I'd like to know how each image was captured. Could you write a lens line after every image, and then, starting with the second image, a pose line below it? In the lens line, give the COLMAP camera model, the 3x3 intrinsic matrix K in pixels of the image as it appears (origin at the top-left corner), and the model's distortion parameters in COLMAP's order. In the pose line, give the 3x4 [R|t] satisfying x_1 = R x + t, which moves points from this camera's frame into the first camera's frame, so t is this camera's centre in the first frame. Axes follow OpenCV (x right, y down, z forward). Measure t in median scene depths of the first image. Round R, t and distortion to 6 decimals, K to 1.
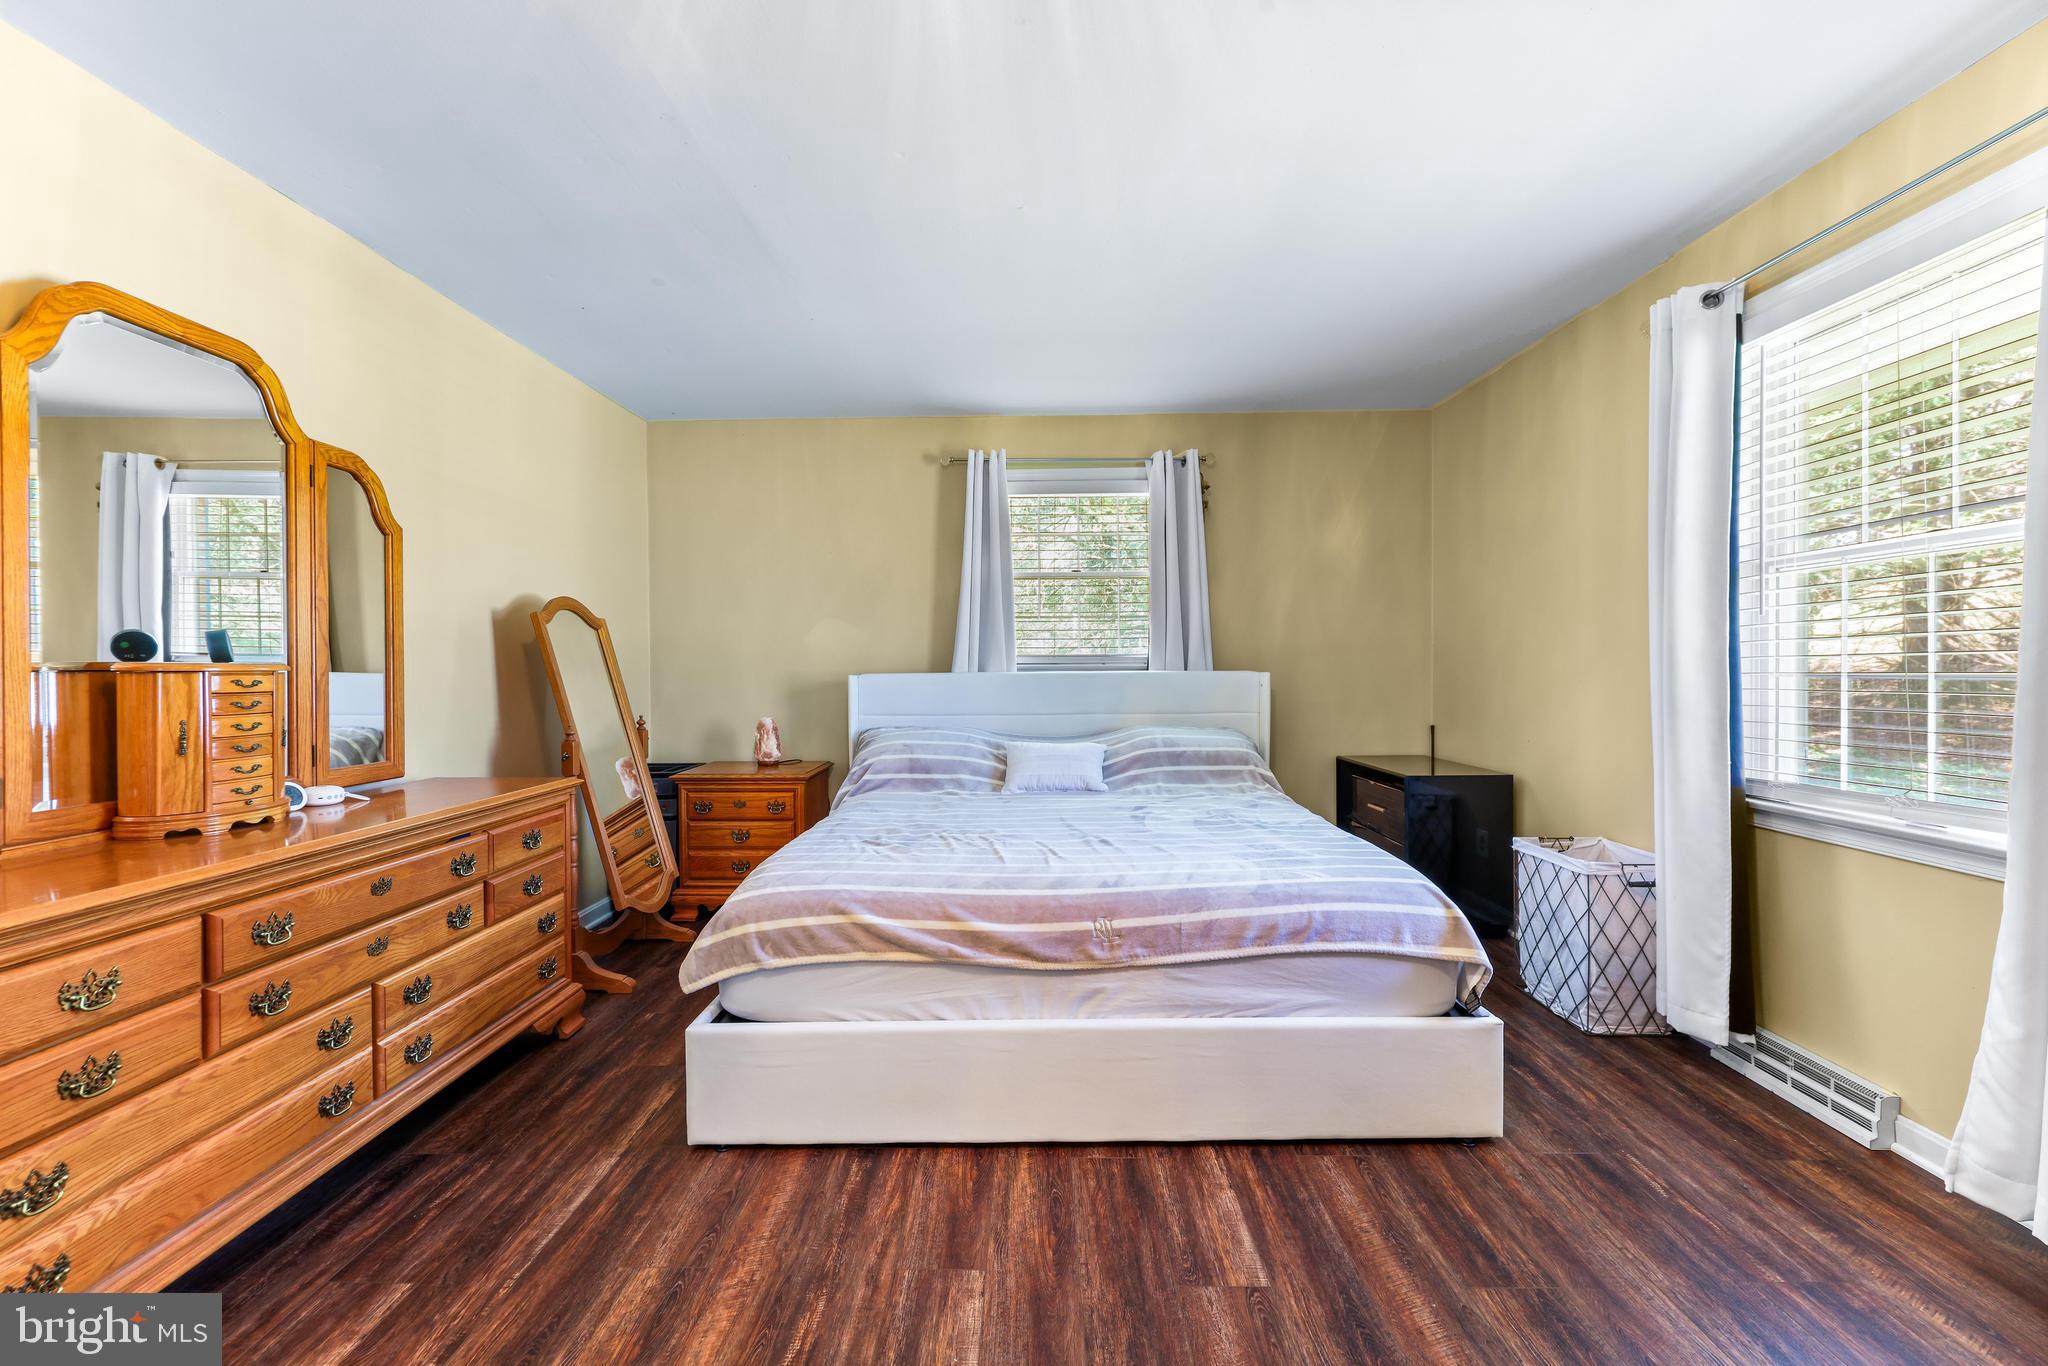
lens RADIAL K [[814.4, 0, 1026.5], [0, 814.4, 677.5], [0, 0, 1]] dist [-0.000390, 0.000956]
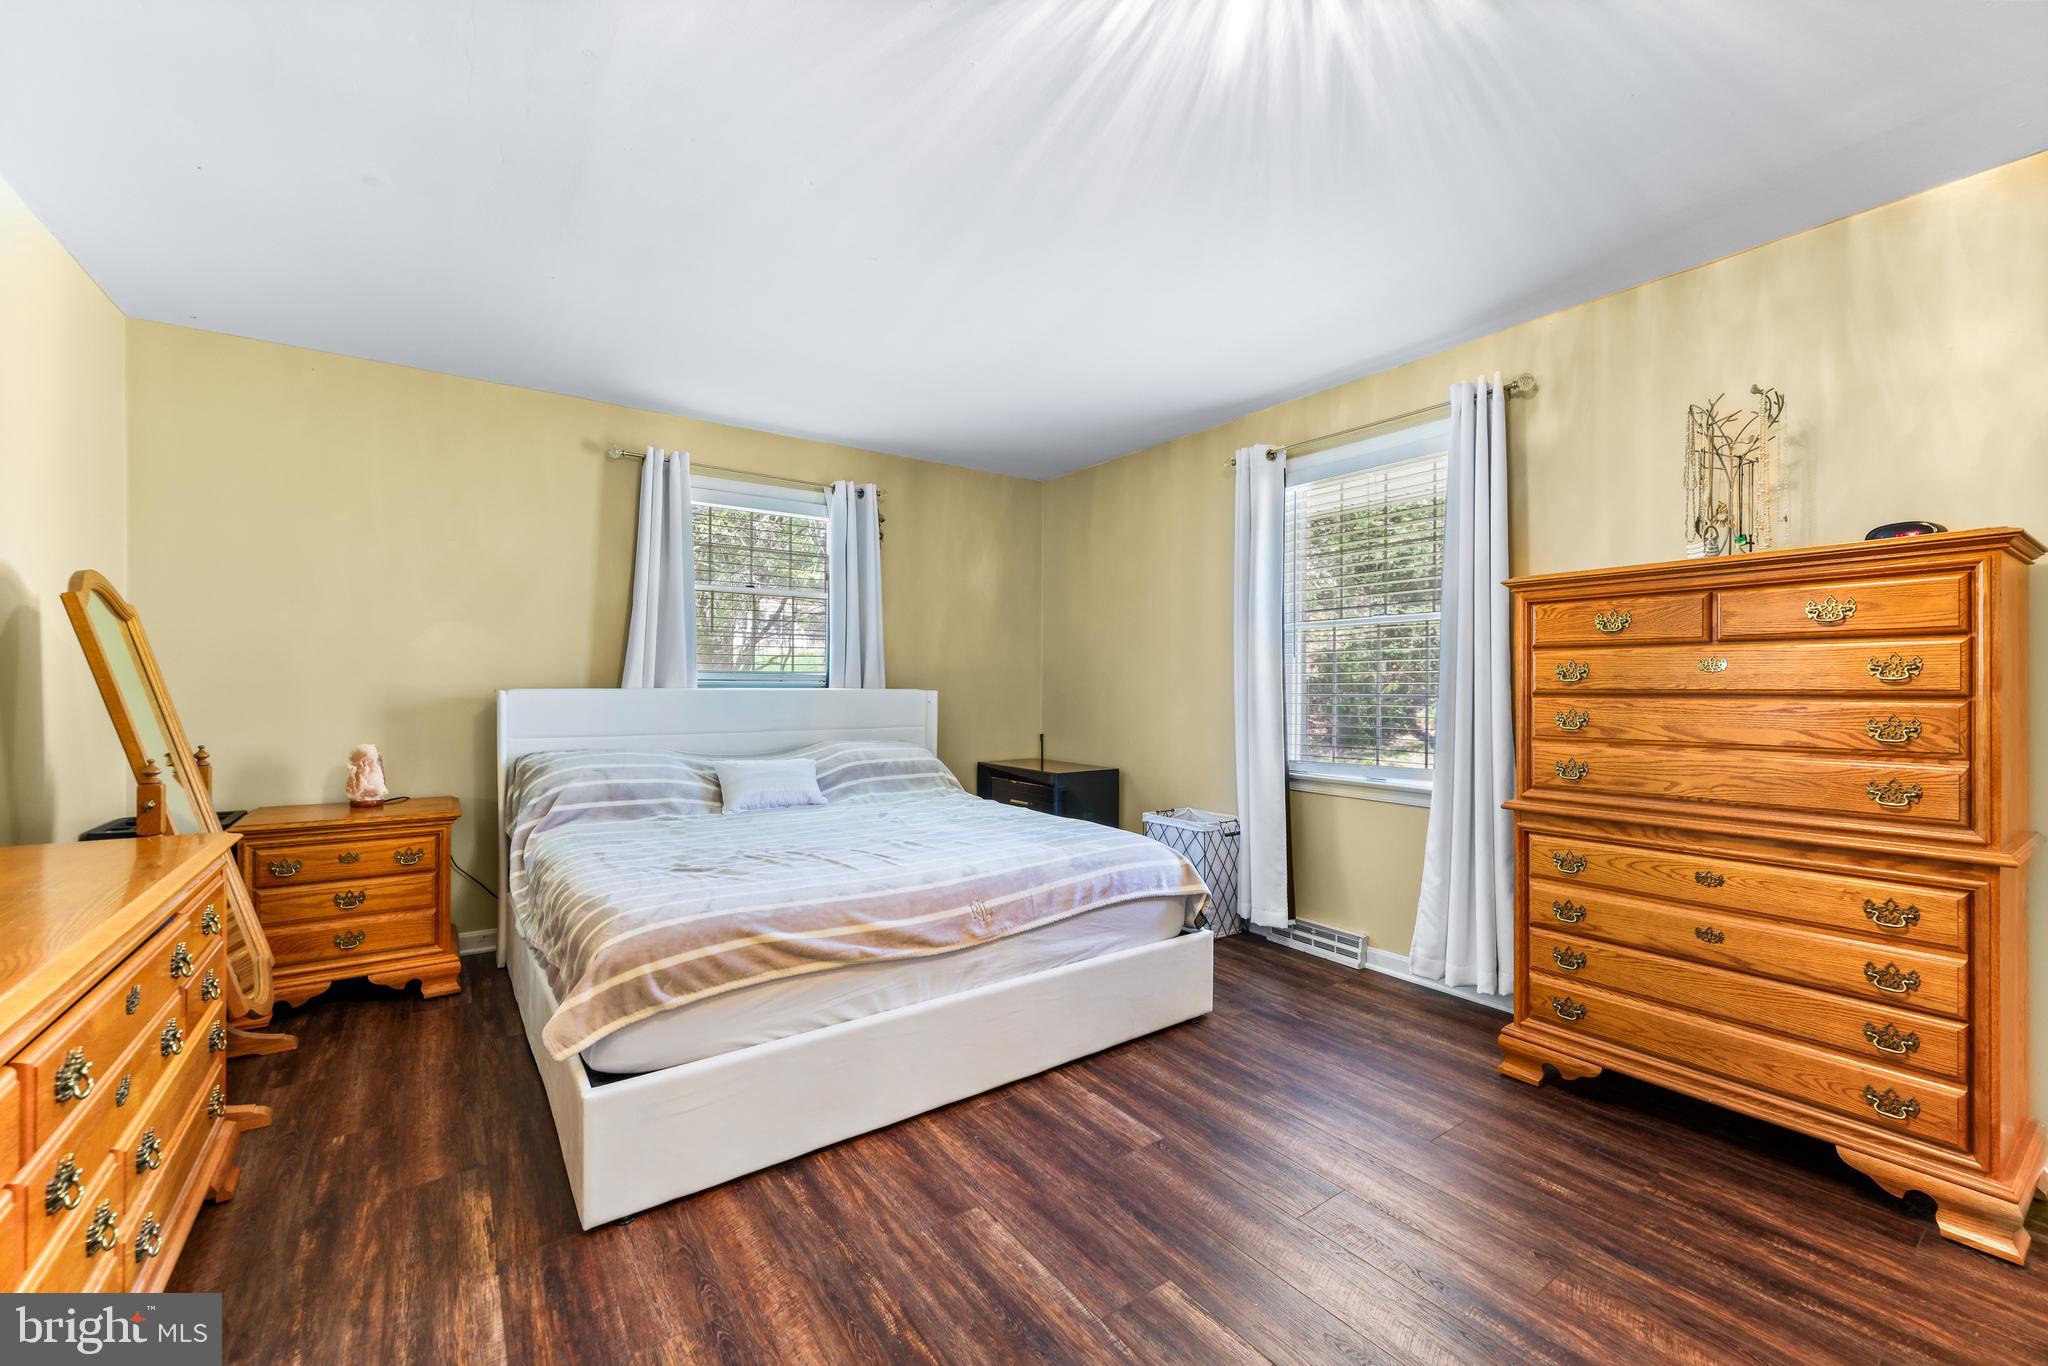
lens RADIAL K [[814.4, 0, 1022.8], [0, 814.4, 687.0], [0, 0, 1]] dist [-0.000390, 0.000956]
pose [[0.808749, 0.009333, 0.588080, -0.509593], [-0.003720, 0.999935, -0.010753, 0.001326], [-0.588142, 0.006509, 0.808731, 0.016298]]
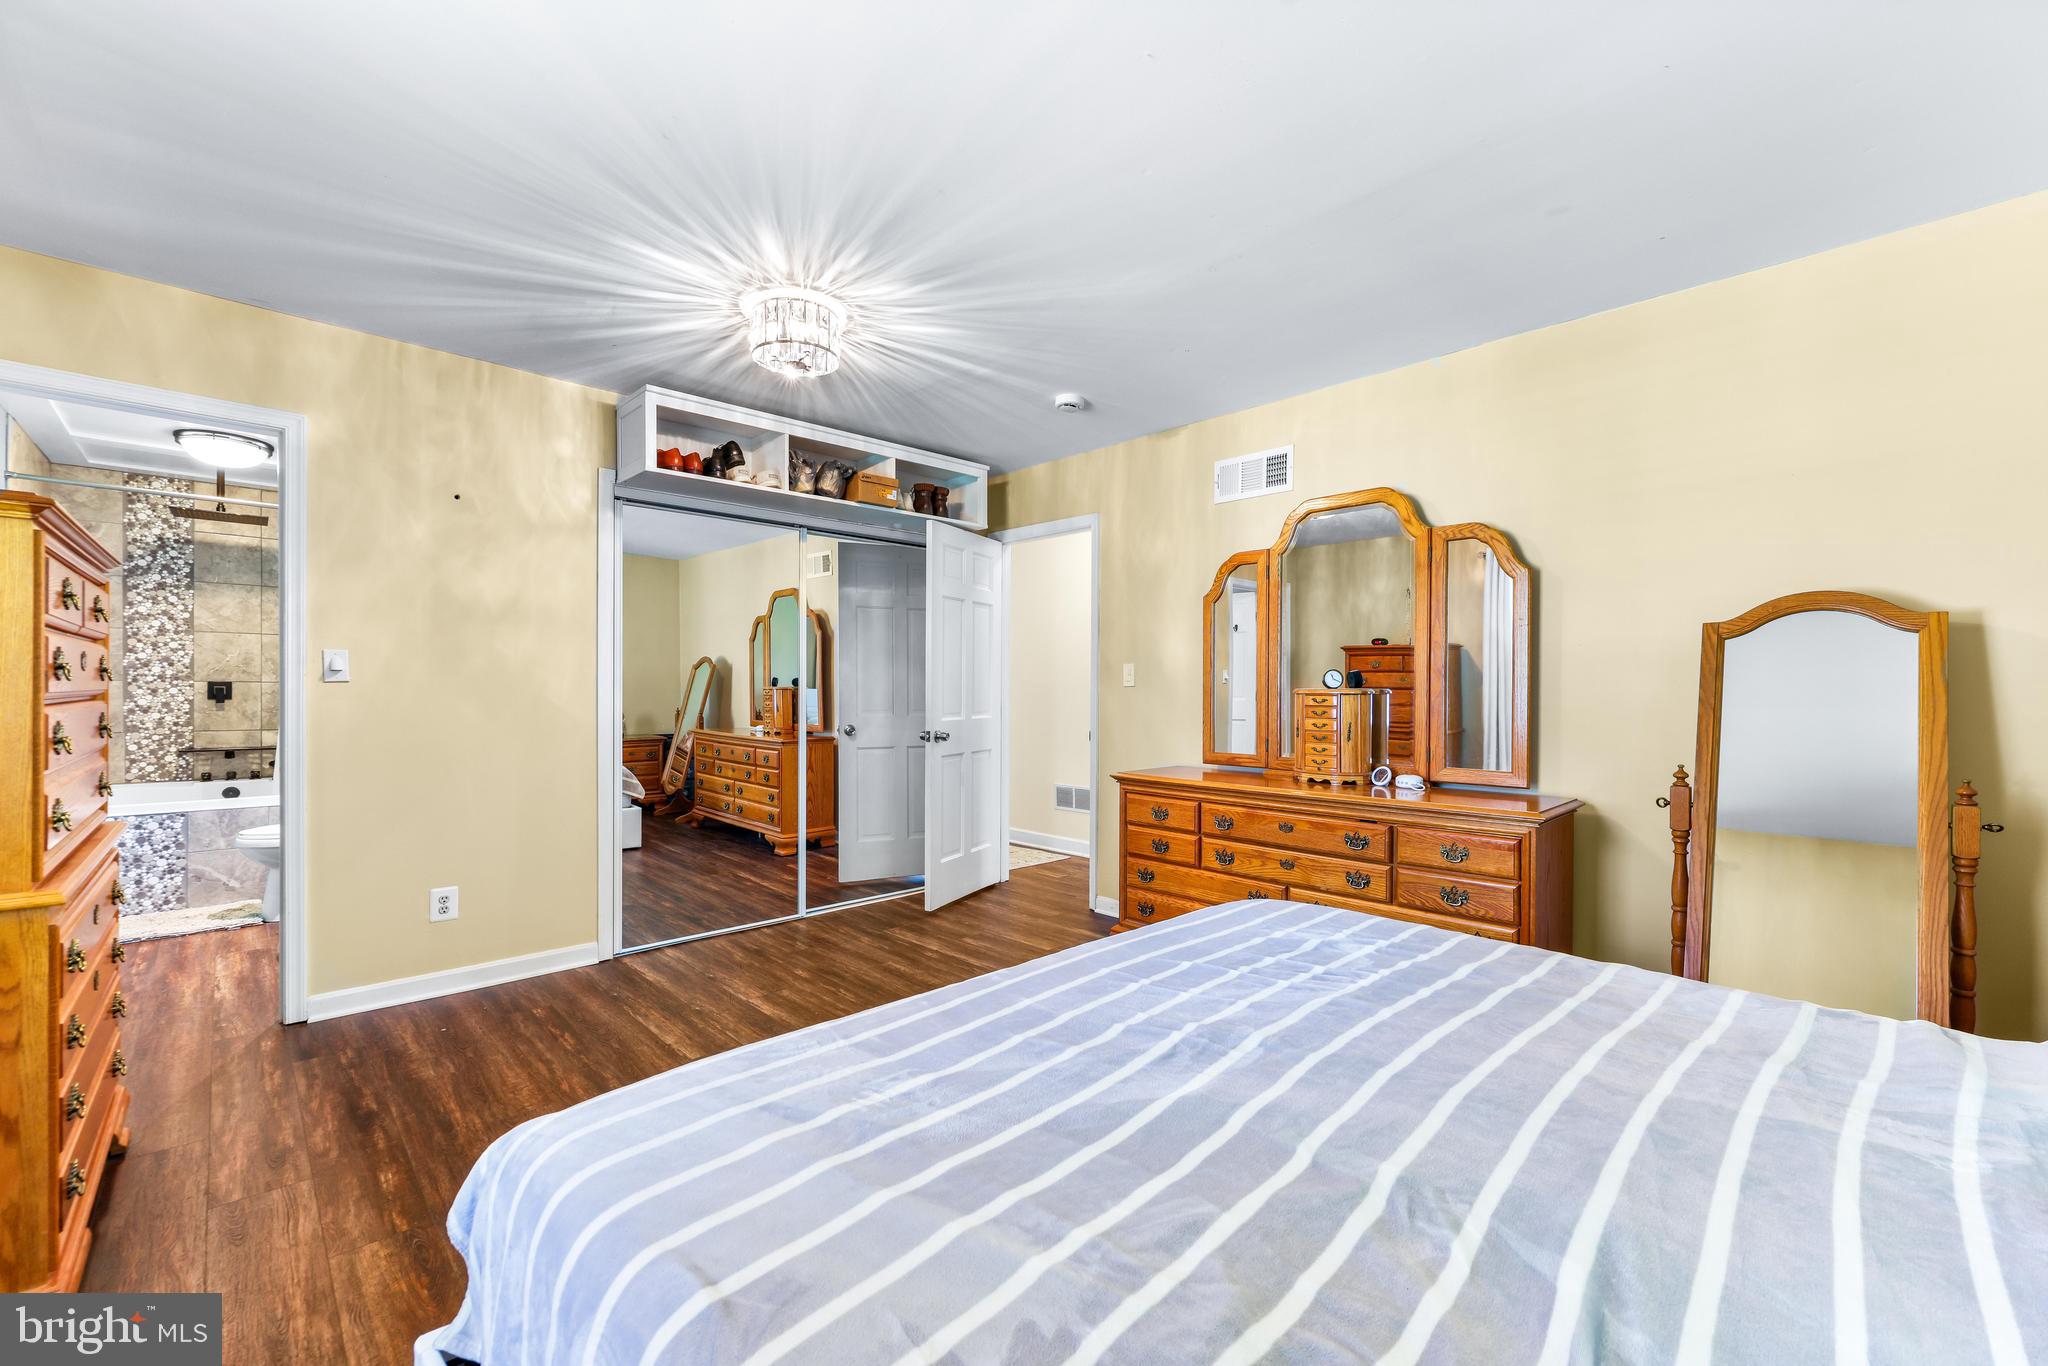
lens RADIAL K [[814.4, 0, 1024.3], [0, 814.4, 685.3], [0, 0, 1]] dist [-0.000390, 0.000956]
pose [[-0.701086, 0.002370, -0.713073, 0.560356], [-0.005687, 0.999944, 0.008915, -0.028785], [0.713054, 0.010305, -0.701033, 1.353569]]
